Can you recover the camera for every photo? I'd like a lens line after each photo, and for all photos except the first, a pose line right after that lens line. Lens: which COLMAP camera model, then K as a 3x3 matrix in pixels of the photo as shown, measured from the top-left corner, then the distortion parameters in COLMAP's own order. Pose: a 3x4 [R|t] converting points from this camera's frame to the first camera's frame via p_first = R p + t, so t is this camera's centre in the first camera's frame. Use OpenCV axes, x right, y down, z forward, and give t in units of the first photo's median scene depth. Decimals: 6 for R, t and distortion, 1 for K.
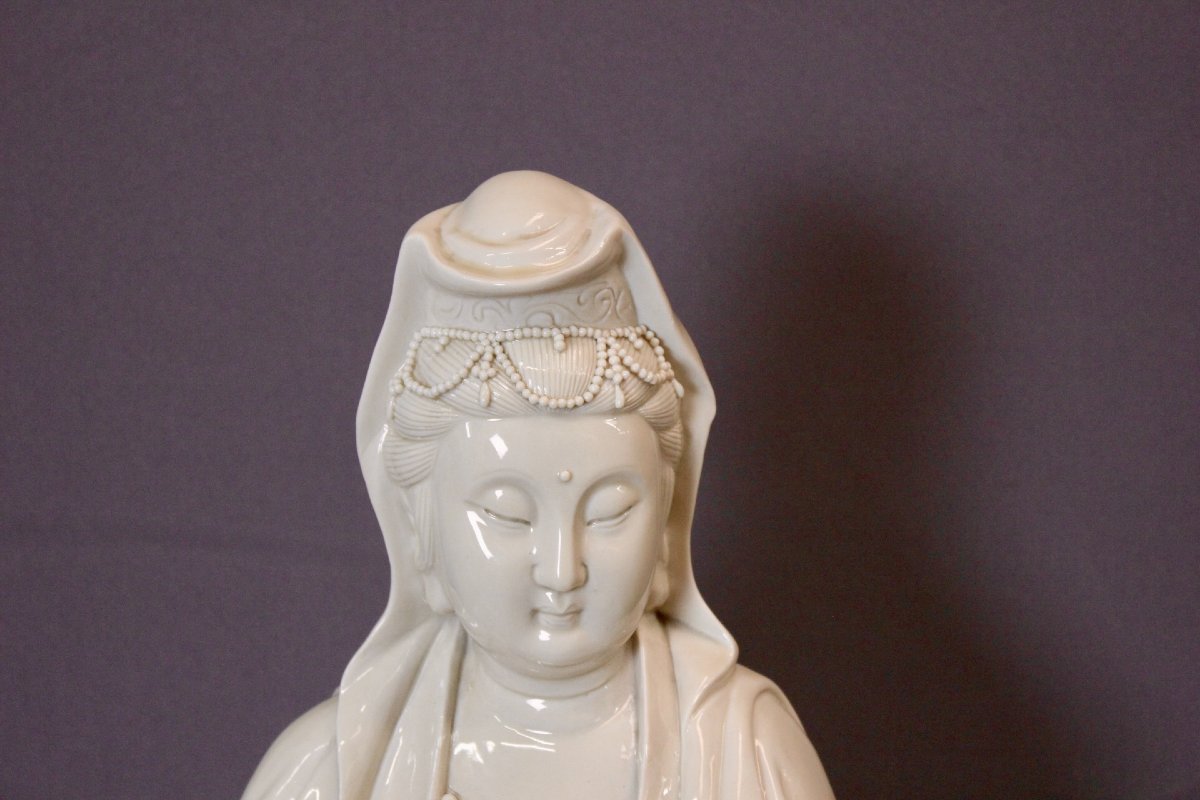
lens RADIAL K [[2555.4, 0, 603.0], [0, 2555.4, 396.5], [0, 0, 1]] dist [0.021244, 0.000000]
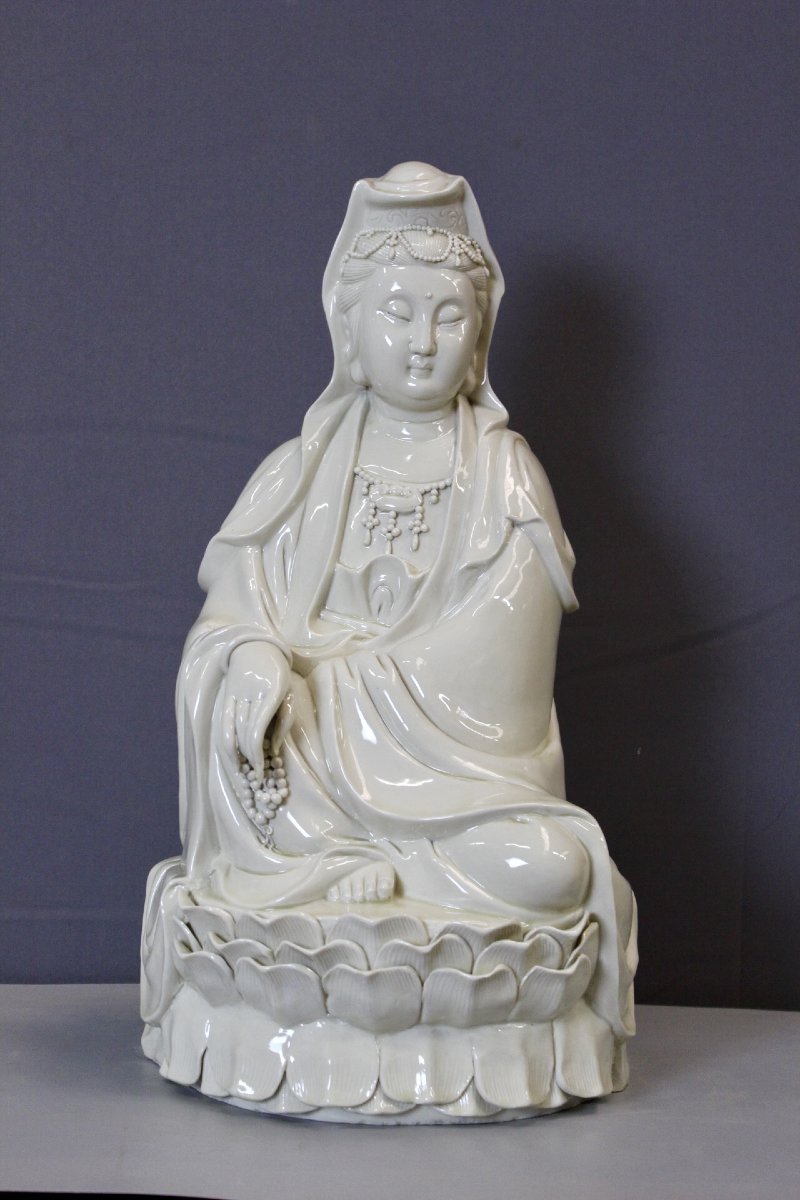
lens RADIAL K [[2142.9, 0, 391.0], [0, 2142.9, 598.3], [0, 0, 1]] dist [0.030486, 0.000000]
pose [[0.998091, 0.061608, -0.004272, -0.021992], [-0.061617, 0.988839, -0.135646, 0.481204], [-0.004132, 0.135650, 0.990748, -0.619477]]
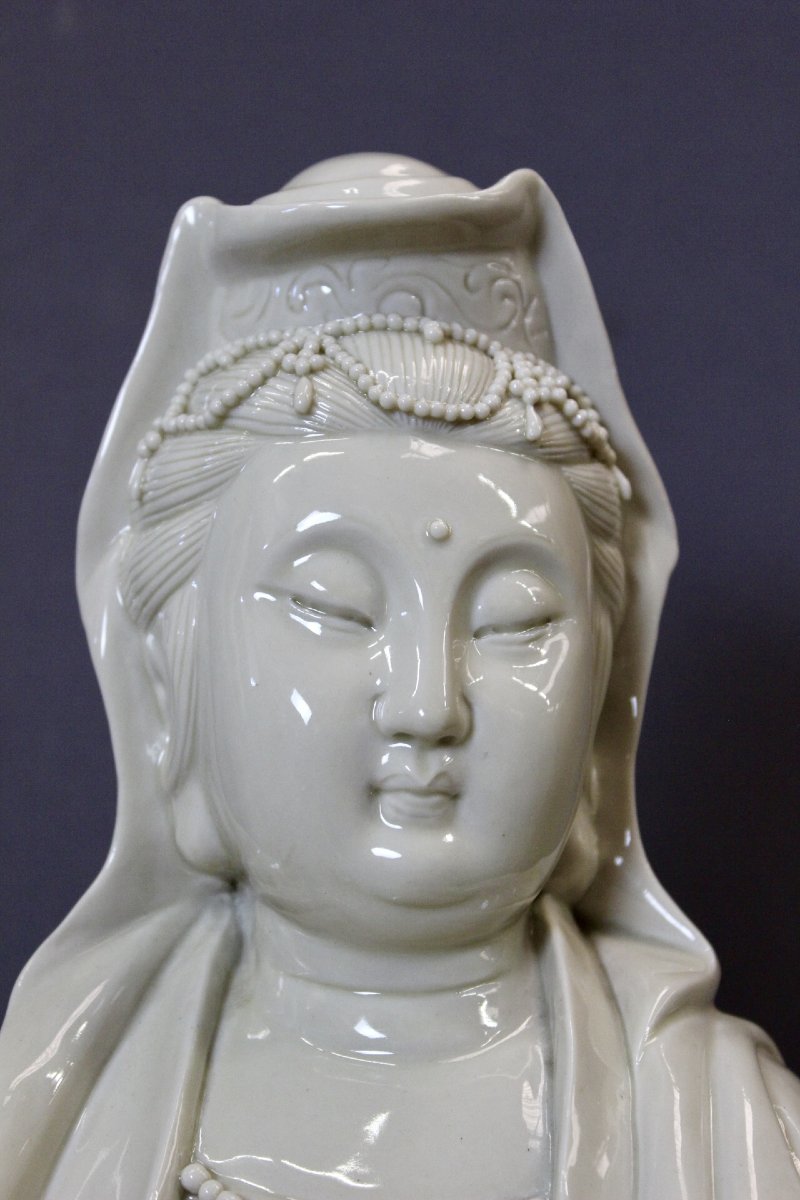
lens RADIAL K [[2336.0, 0, 398.2], [0, 2336.0, 602.6], [0, 0, 1]] dist [0.003753, 0.000000]
pose [[0.999381, 0.034106, 0.008622, -0.026717], [-0.027781, 0.915500, -0.401359, 0.244580], [-0.021582, 0.400871, 0.915880, 0.514972]]
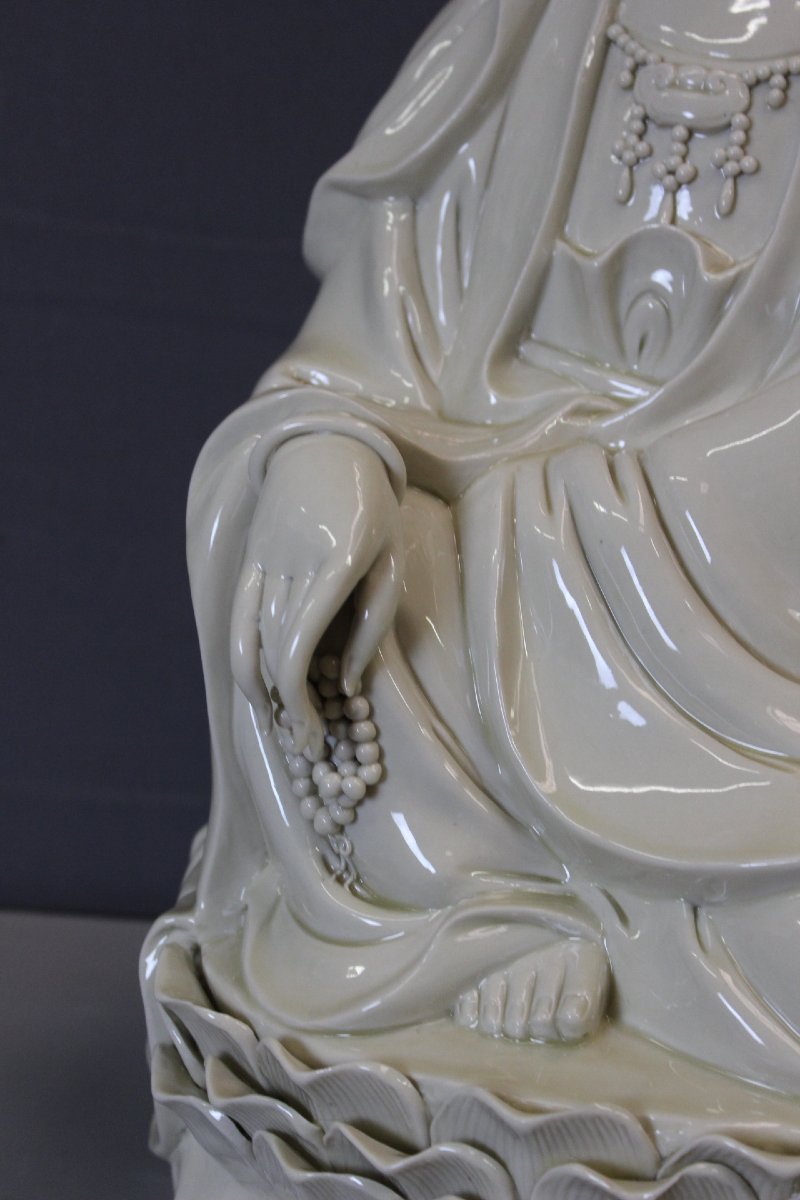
lens RADIAL K [[2169.3, 0, 394.9], [0, 2169.3, 610.7], [0, 0, 1]] dist [0.027620, 0.000000]
pose [[0.965755, 0.115782, -0.232189, 0.066362], [-0.097729, 0.991329, 0.087840, 0.303152], [0.240346, -0.062141, 0.968696, 0.231847]]
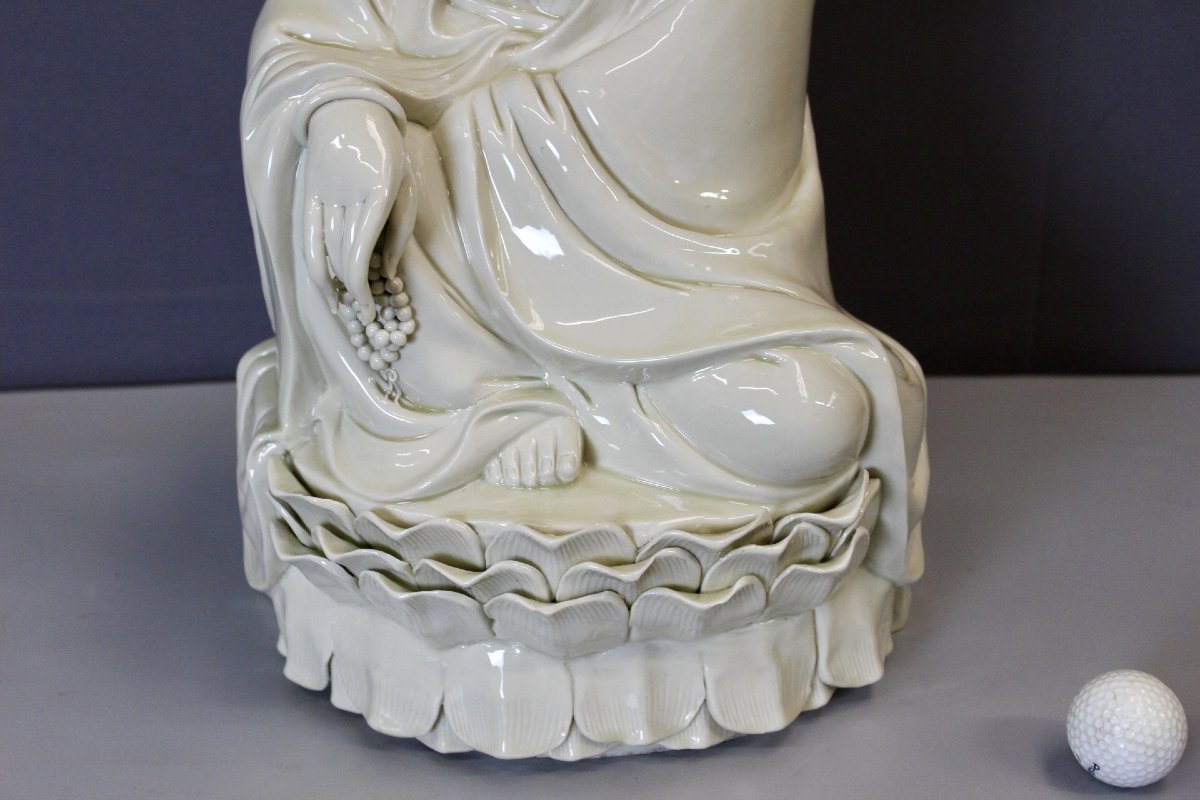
lens RADIAL K [[1983.6, 0, 589.8], [0, 1983.6, 399.2], [0, 0, 1]] dist [0.018448, 0.000000]
pose [[0.999907, 0.012027, 0.006427, -0.016353], [-0.013362, 0.958242, 0.285648, 0.182296], [-0.002723, -0.285707, 0.958313, -0.002268]]
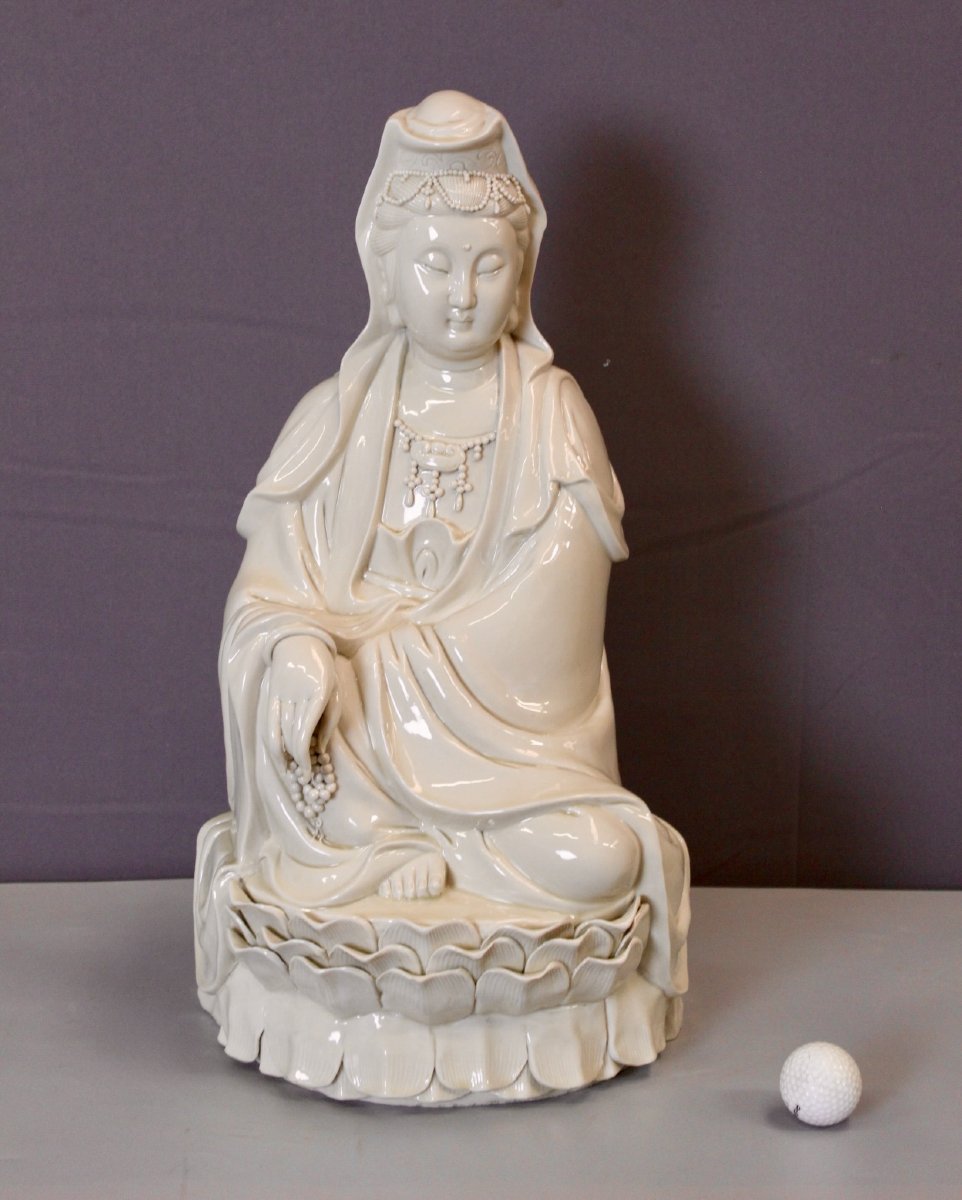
lens RADIAL K [[2283.3, 0, 479.8], [0, 2283.3, 491.3], [0, 0, 1]] dist [0.006992, 0.000000]
pose [[0.999133, 0.037379, 0.018317, -0.029097], [-0.037898, 0.998866, 0.028830, 0.158842], [-0.017219, -0.029499, 0.999416, -0.696830]]
